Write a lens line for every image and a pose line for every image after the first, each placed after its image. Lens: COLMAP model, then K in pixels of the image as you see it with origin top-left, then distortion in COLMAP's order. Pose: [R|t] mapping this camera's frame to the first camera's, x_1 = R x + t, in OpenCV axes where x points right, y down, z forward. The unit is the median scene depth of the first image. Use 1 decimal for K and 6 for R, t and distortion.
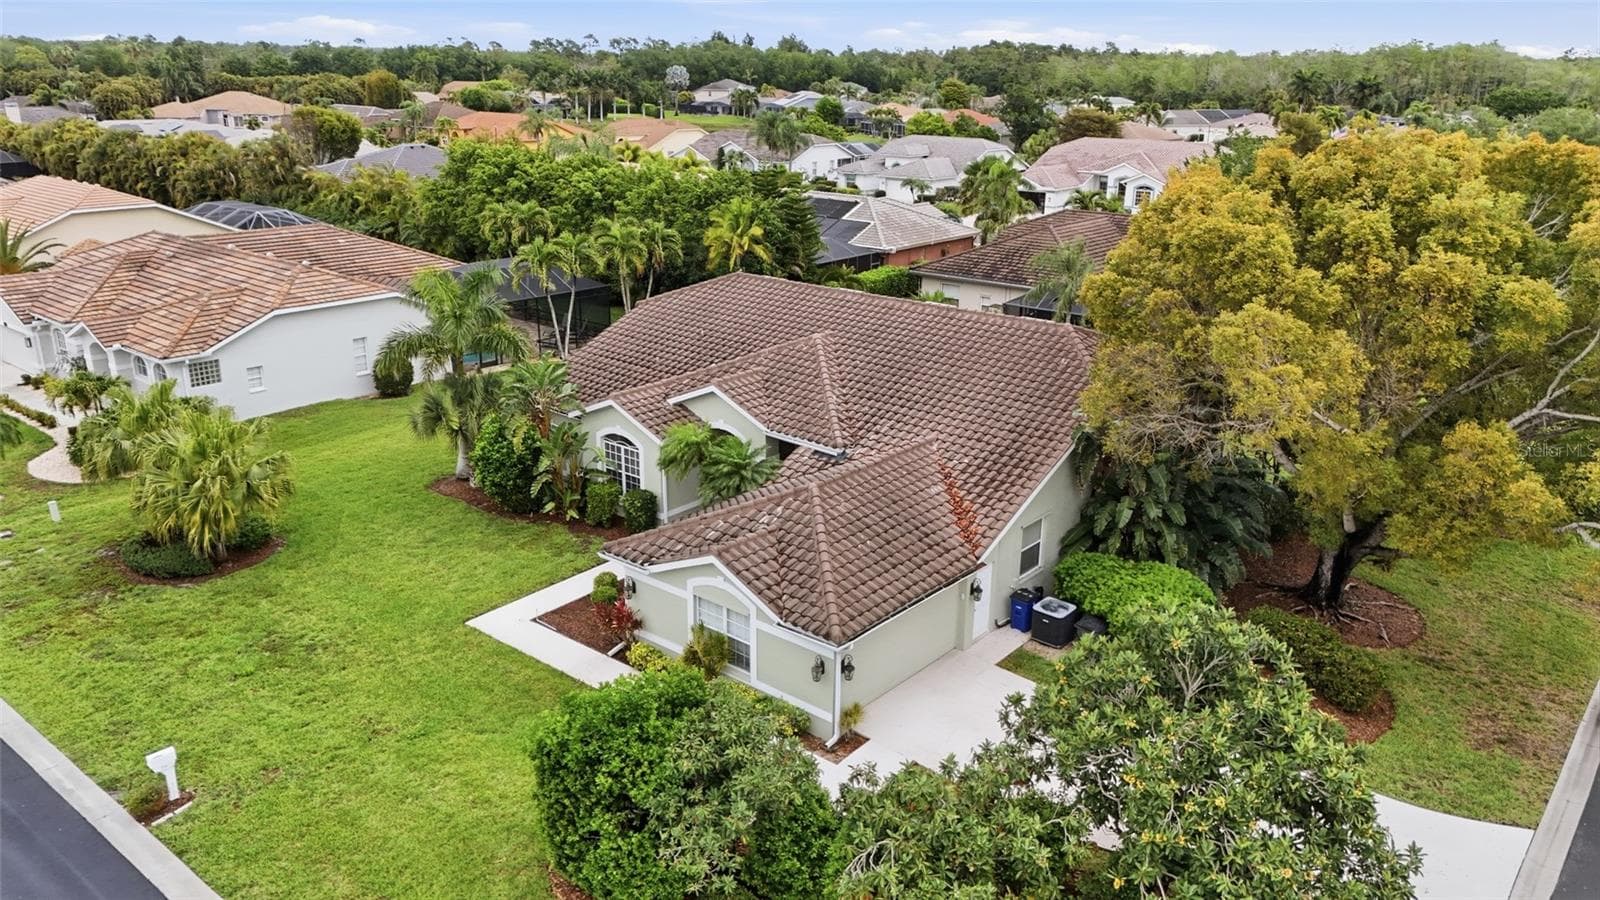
lens RADIAL K [[1174.0, 0, 800.0], [0, 1174.0, 450.0], [0, 0, 1]] dist [0.037411, 0.001264]
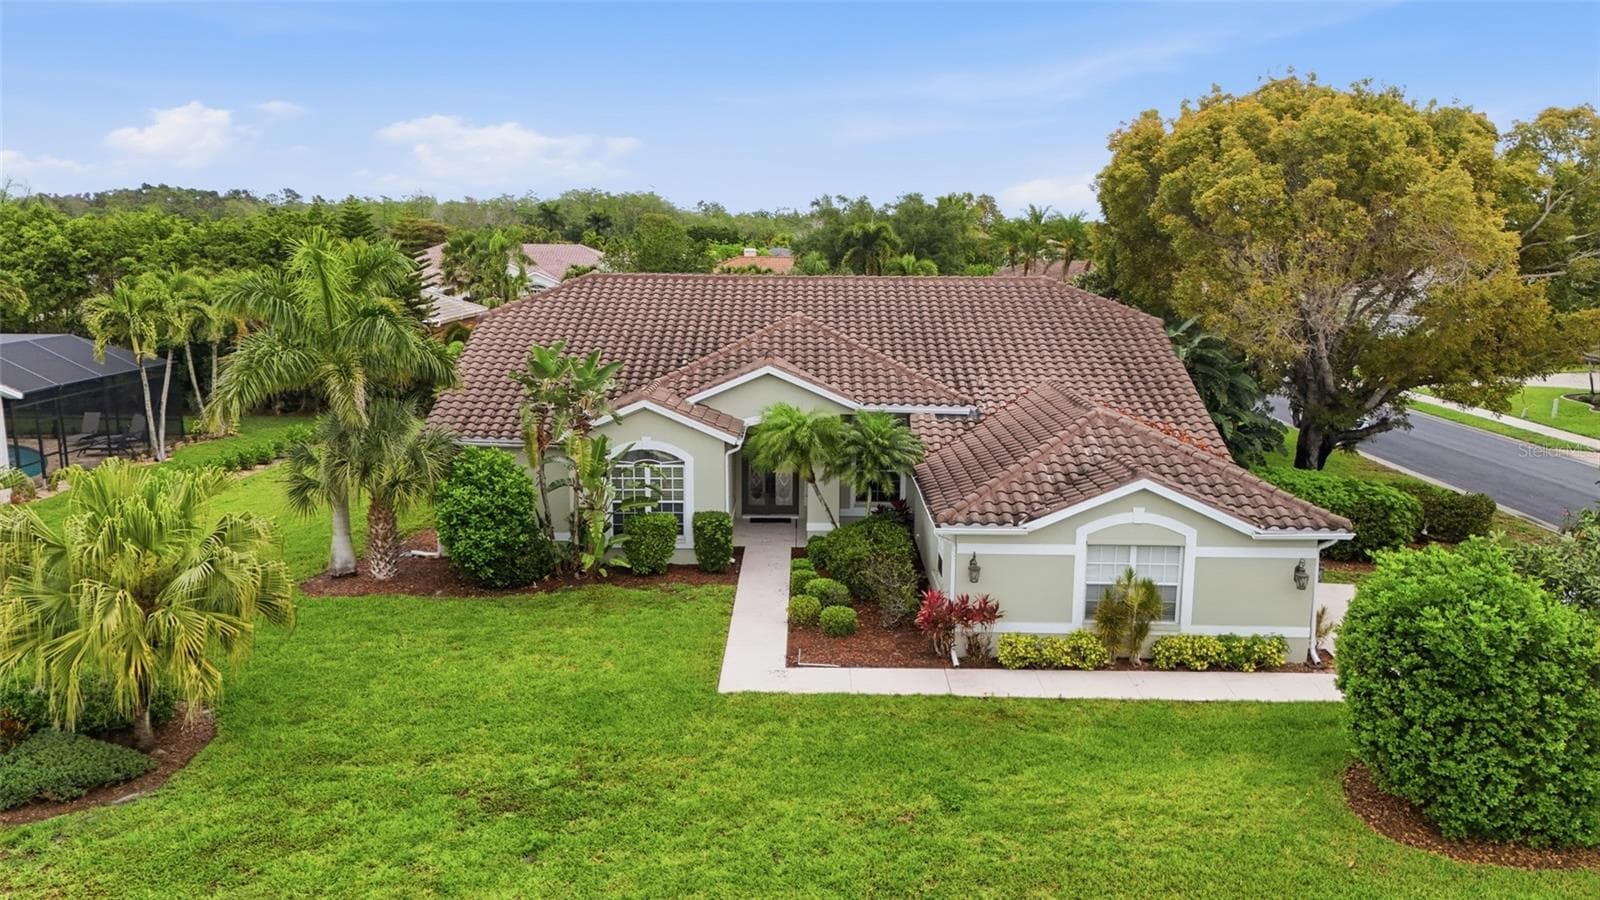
lens RADIAL K [[1174.0, 0, 800.0], [0, 1174.0, 450.0], [0, 0, 1]] dist [0.037411, 0.001264]
pose [[0.770120, -0.120468, 0.626420, -0.556137], [0.200783, 0.977870, -0.058786, 0.051607], [-0.605476, 0.171047, 0.777266, 0.373578]]
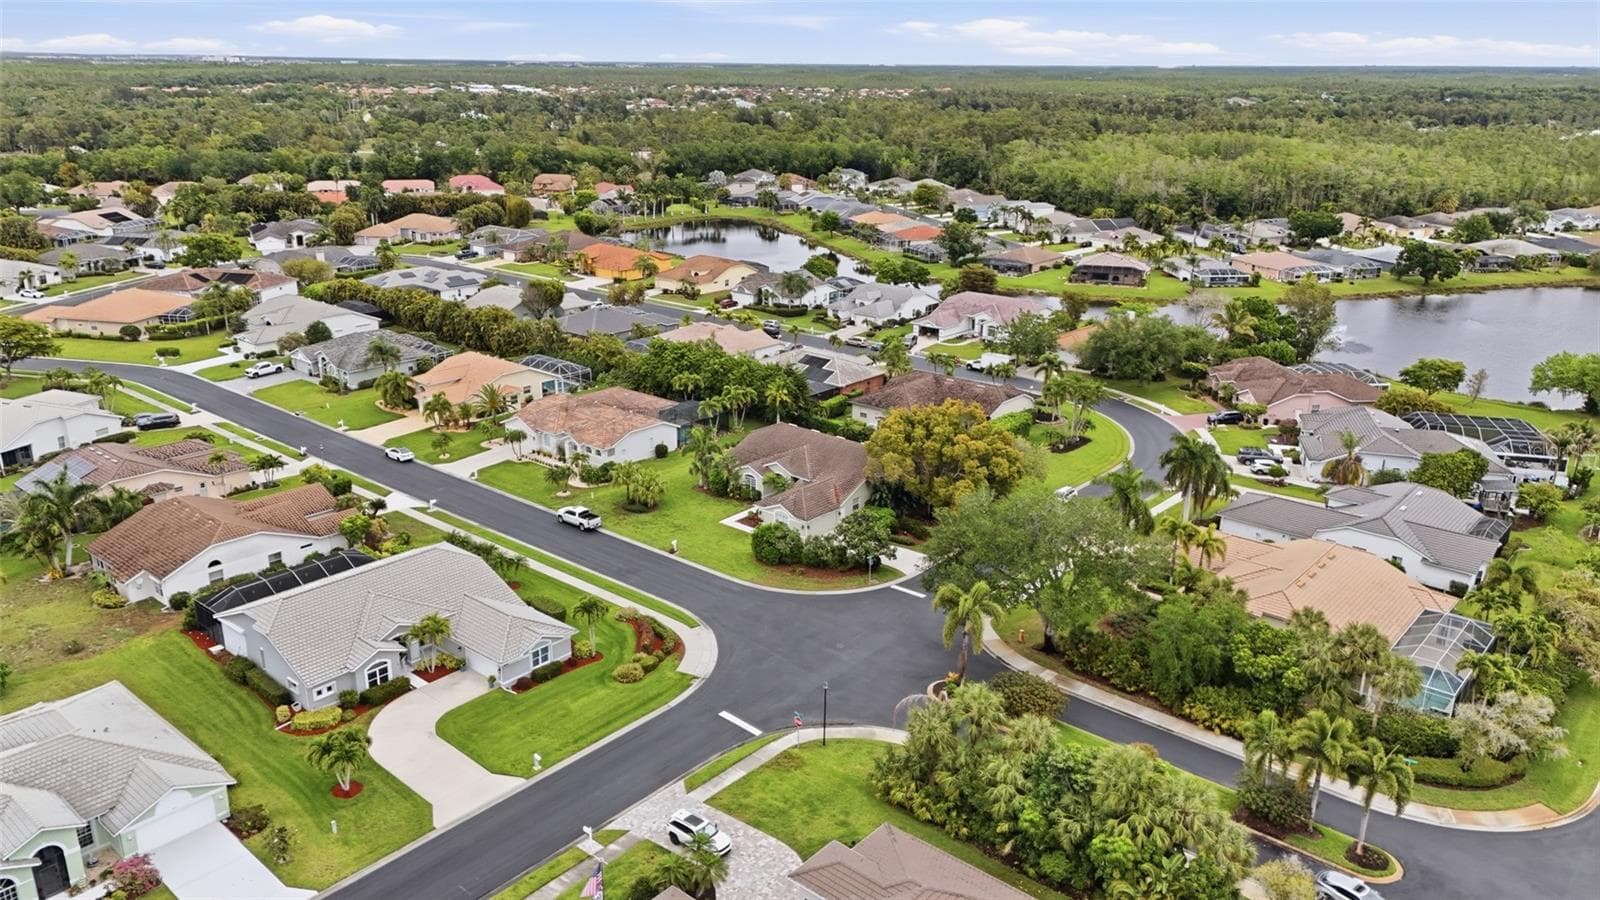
lens RADIAL K [[1174.0, 0, 800.0], [0, 1174.0, 450.0], [0, 0, 1]] dist [0.037411, 0.001264]
pose [[0.999927, 0.002236, -0.011905, 0.044038], [-0.002247, 0.999997, -0.000902, -0.089569], [0.011903, 0.000929, 0.999929, -2.704744]]
